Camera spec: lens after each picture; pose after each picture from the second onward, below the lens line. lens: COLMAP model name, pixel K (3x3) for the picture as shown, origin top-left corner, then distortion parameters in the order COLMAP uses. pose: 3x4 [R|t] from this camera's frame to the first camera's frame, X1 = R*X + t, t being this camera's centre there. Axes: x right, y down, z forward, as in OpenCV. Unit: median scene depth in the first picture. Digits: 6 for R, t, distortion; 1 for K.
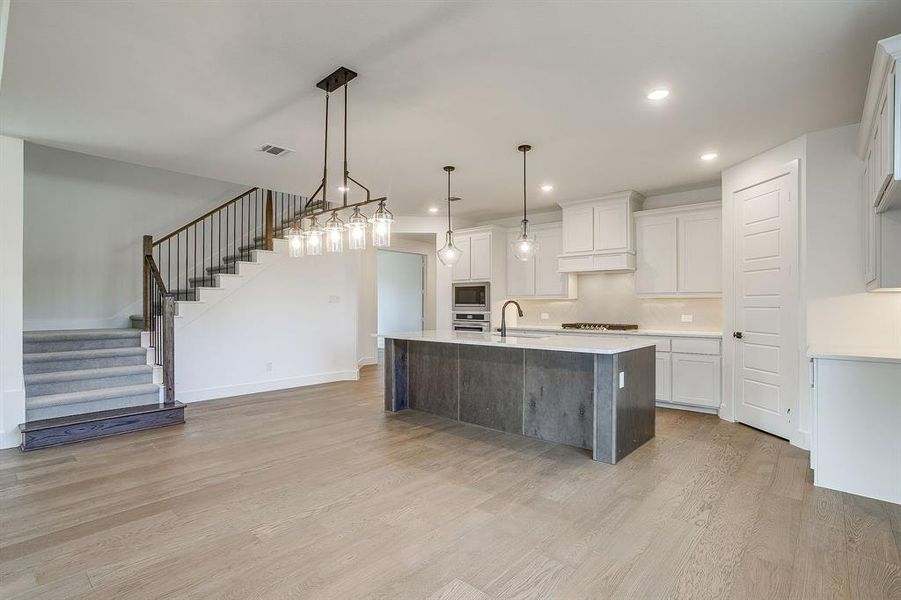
lens RADIAL K [[439.0, 0, 445.1], [0, 439.0, 298.3], [0, 0, 1]] dist [-0.044342, 0.022269]
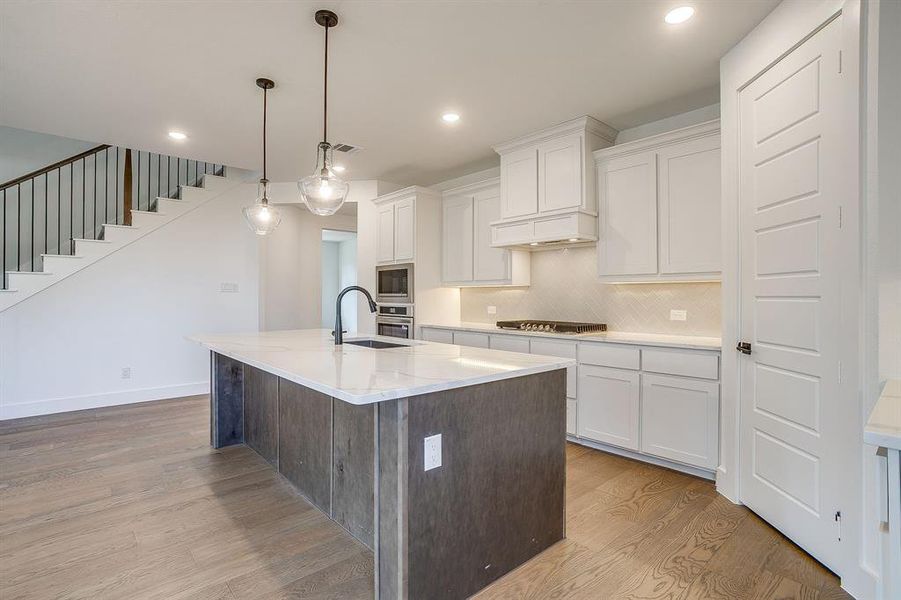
lens RADIAL K [[439.0, 0, 445.1], [0, 439.0, 298.3], [0, 0, 1]] dist [-0.044342, 0.022269]
pose [[0.993434, 0.000107, -0.114405, 0.305203], [0.002201, 0.999797, 0.020048, 0.008493], [0.114384, -0.020168, 0.993232, 0.348140]]
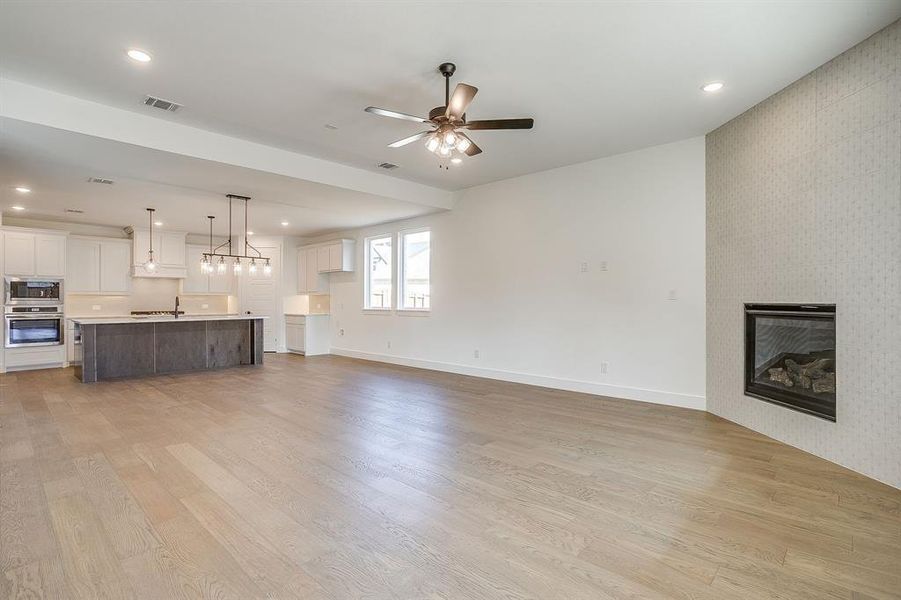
lens RADIAL K [[439.0, 0, 445.1], [0, 439.0, 298.3], [0, 0, 1]] dist [-0.044342, 0.022269]
pose [[0.037288, 0.000356, 0.999305, -1.282171], [-0.015678, 0.999877, 0.000228, -0.003355], [-0.999182, -0.015676, 0.037289, -0.075482]]
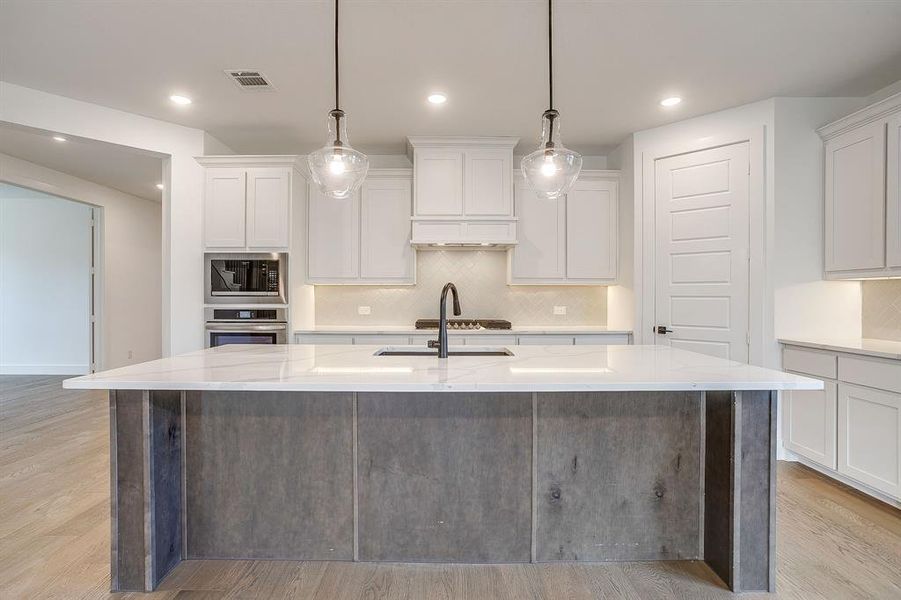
lens RADIAL K [[439.0, 0, 445.1], [0, 439.0, 298.3], [0, 0, 1]] dist [-0.044342, 0.022269]
pose [[0.744259, -0.003578, 0.667882, -0.163286], [-0.011477, 0.999769, 0.018146, 0.011518], [-0.667793, -0.021170, 0.744046, 0.552585]]
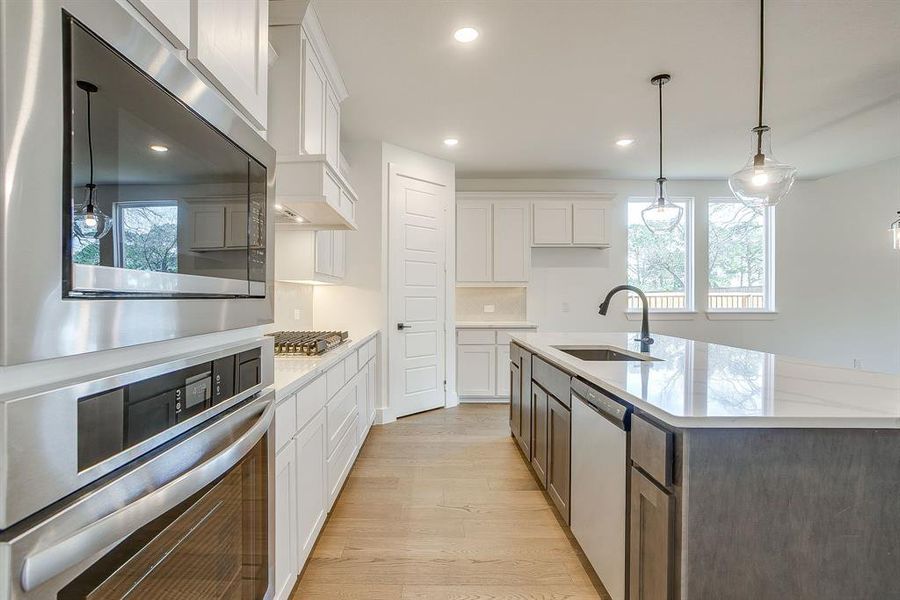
lens RADIAL K [[438.5, 0, 444.6], [0, 438.5, 298.3], [0, 0, 1]] dist [-0.044342, 0.022269]
pose [[-0.680955, -0.005975, 0.732301, -0.078024], [-0.016648, 0.999835, -0.007323, 0.024669], [-0.732136, -0.017178, -0.680942, 1.341005]]
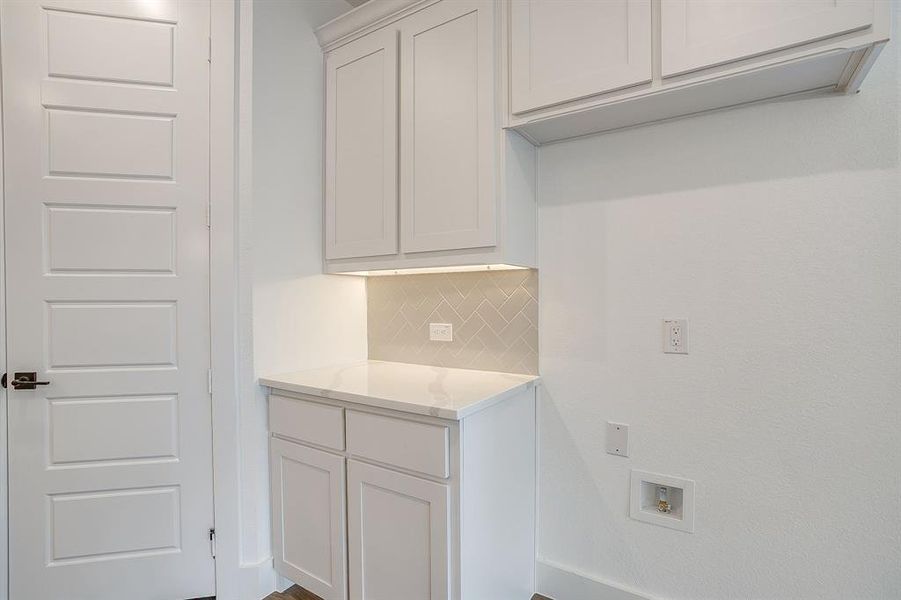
lens RADIAL K [[439.0, 0, 445.1], [0, 439.0, 298.3], [0, 0, 1]] dist [-0.044342, 0.022269]
pose [[-0.145335, -0.005961, 0.989365, 0.234776], [-0.013965, 0.999895, 0.003973, 0.009526], [-0.989284, -0.013239, -0.145403, 0.597327]]
